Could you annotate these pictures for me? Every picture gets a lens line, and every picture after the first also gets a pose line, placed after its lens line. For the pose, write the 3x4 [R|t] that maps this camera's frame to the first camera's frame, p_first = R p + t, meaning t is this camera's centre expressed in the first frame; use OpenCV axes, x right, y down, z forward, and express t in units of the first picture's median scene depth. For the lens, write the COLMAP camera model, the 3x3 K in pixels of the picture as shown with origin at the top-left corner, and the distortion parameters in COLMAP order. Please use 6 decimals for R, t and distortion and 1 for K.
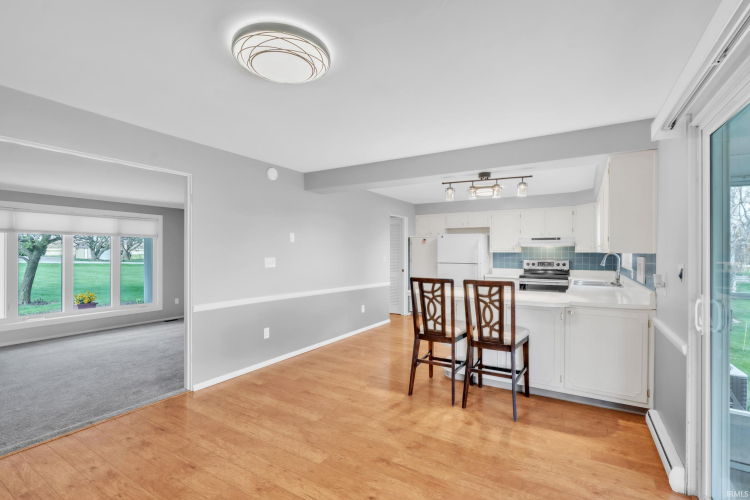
lens RADIAL K [[342.2, 0, 375.0], [0, 342.2, 250.0], [0, 0, 1]] dist [0.001011, 0.000497]
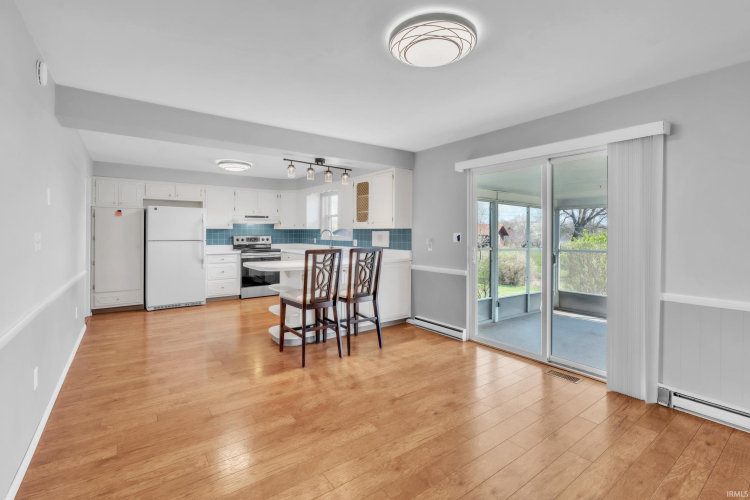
lens RADIAL K [[340.7, 0, 376.0], [0, 340.7, 231.7], [0, 0, 1]] dist [-0.001390, -0.000278]
pose [[0.382387, 0.002565, 0.923999, -0.619668], [-0.009102, 0.999958, 0.000991, 0.018051], [-0.923957, -0.008789, 0.382395, 0.347952]]
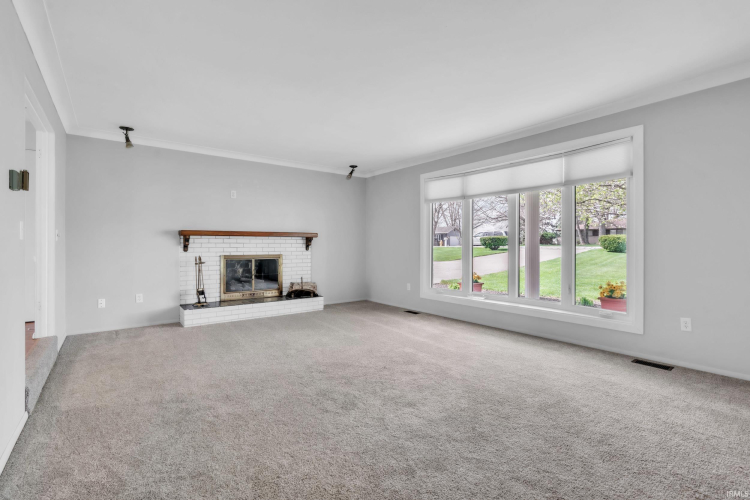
lens RADIAL K [[354.8, 0, 377.2], [0, 354.8, 241.2], [0, 0, 1]] dist [0.000734, 0.000109]
pose [[-0.368865, -0.012333, -0.929401, -0.121837], [0.002047, 0.999899, -0.014081, 0.109237], [0.929481, -0.007096, -0.368802, 1.623855]]
